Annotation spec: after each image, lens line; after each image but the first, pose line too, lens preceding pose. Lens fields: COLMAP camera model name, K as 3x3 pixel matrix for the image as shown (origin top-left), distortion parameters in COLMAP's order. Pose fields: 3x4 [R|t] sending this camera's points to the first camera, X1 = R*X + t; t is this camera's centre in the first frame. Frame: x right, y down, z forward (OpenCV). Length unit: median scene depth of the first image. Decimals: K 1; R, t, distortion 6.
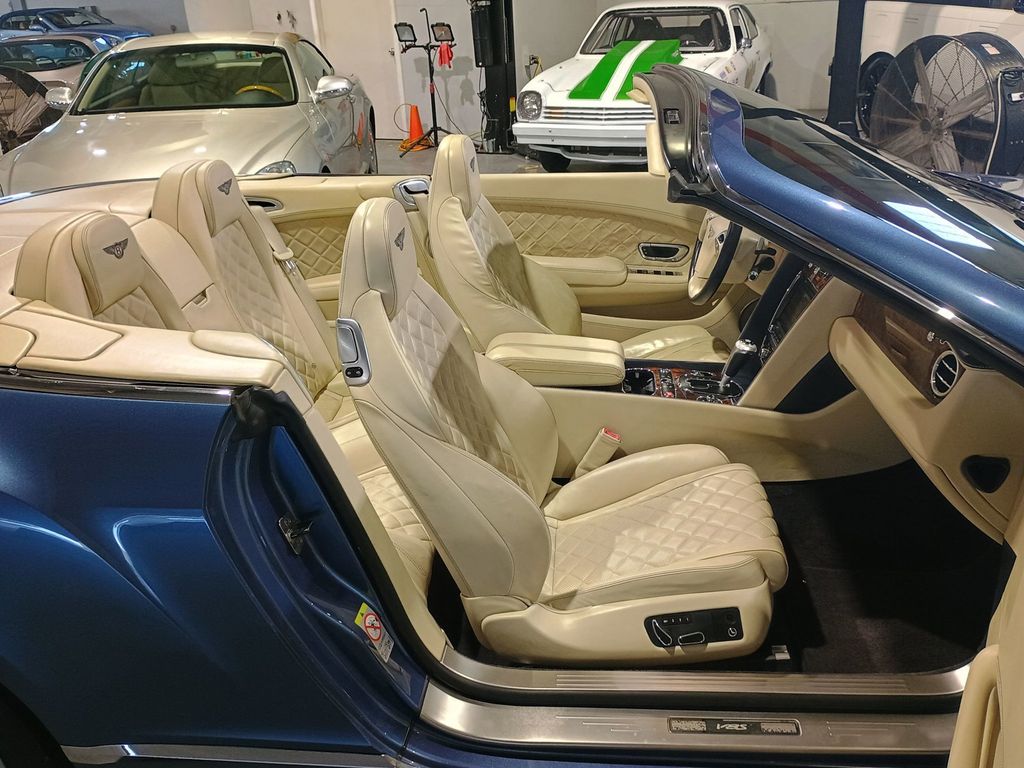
lens RADIAL K [[893.8, 0, 521.4], [0, 893.8, 384.8], [0, 0, 1]] dist [0.065921, -0.077323]
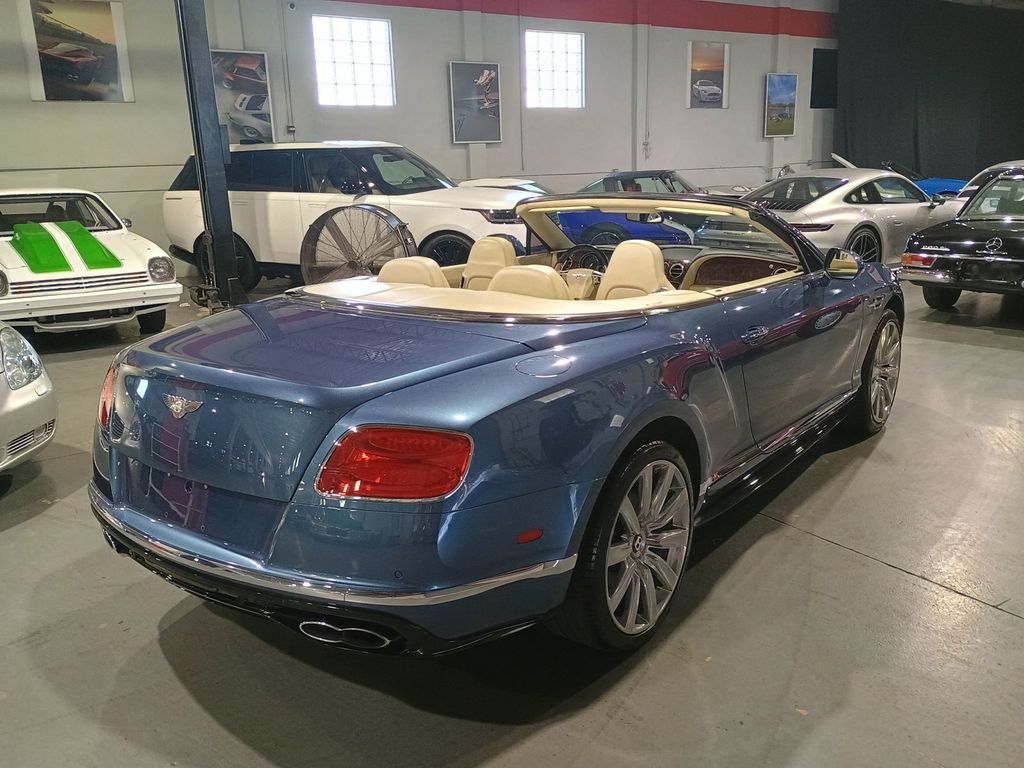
lens RADIAL K [[893.8, 0, 523.0], [0, 893.8, 391.7], [0, 0, 1]] dist [0.065921, -0.077323]
pose [[0.529840, -0.188839, 0.826807, -1.715173], [0.349566, 0.936858, -0.010037, 0.048139], [-0.772705, 0.294342, 0.562397, 0.074706]]
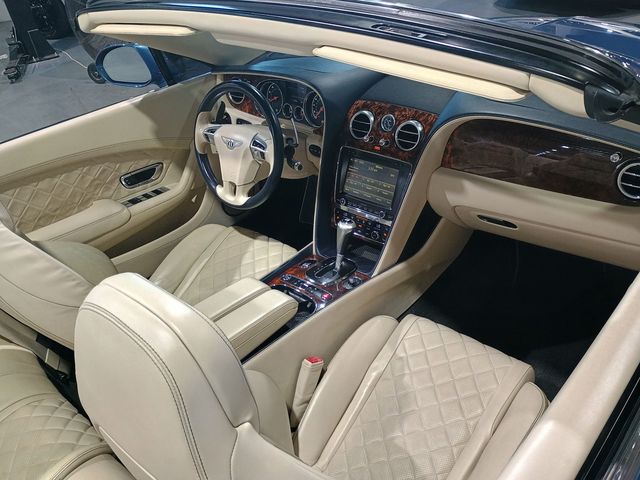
lens RADIAL K [[558.6, 0, 334.4], [0, 558.6, 243.3], [0, 0, 1]] dist [0.065921, -0.077323]
pose [[0.588283, -0.463292, 0.662785, -0.243823], [0.394825, 0.879839, 0.264570, -0.218668], [-0.705717, 0.106041, 0.700513, 0.516771]]
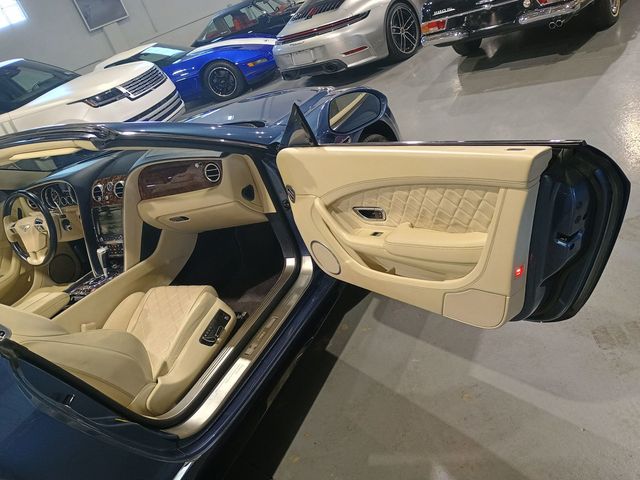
lens RADIAL K [[558.6, 0, 325.8], [0, 558.6, 242.9], [0, 0, 1]] dist [0.065921, -0.077323]
pose [[0.367354, -0.499630, 0.784488, -0.513388], [0.645719, 0.744064, 0.171513, 0.047479], [-0.669402, 0.443552, 0.595955, -0.043377]]
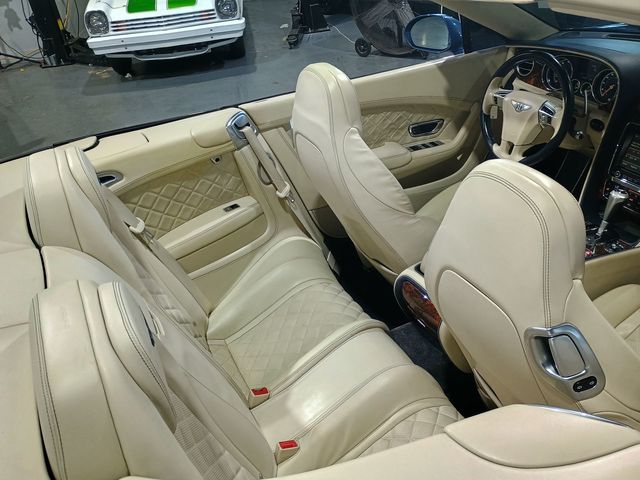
lens RADIAL K [[558.6, 0, 334.0], [0, 558.6, 240.0], [0, 0, 1]] dist [0.065921, -0.077323]
pose [[0.854895, -0.309757, 0.416180, -0.418454], [0.266209, 0.950447, 0.160572, -0.211942], [-0.445295, -0.026481, 0.894992, 0.489240]]
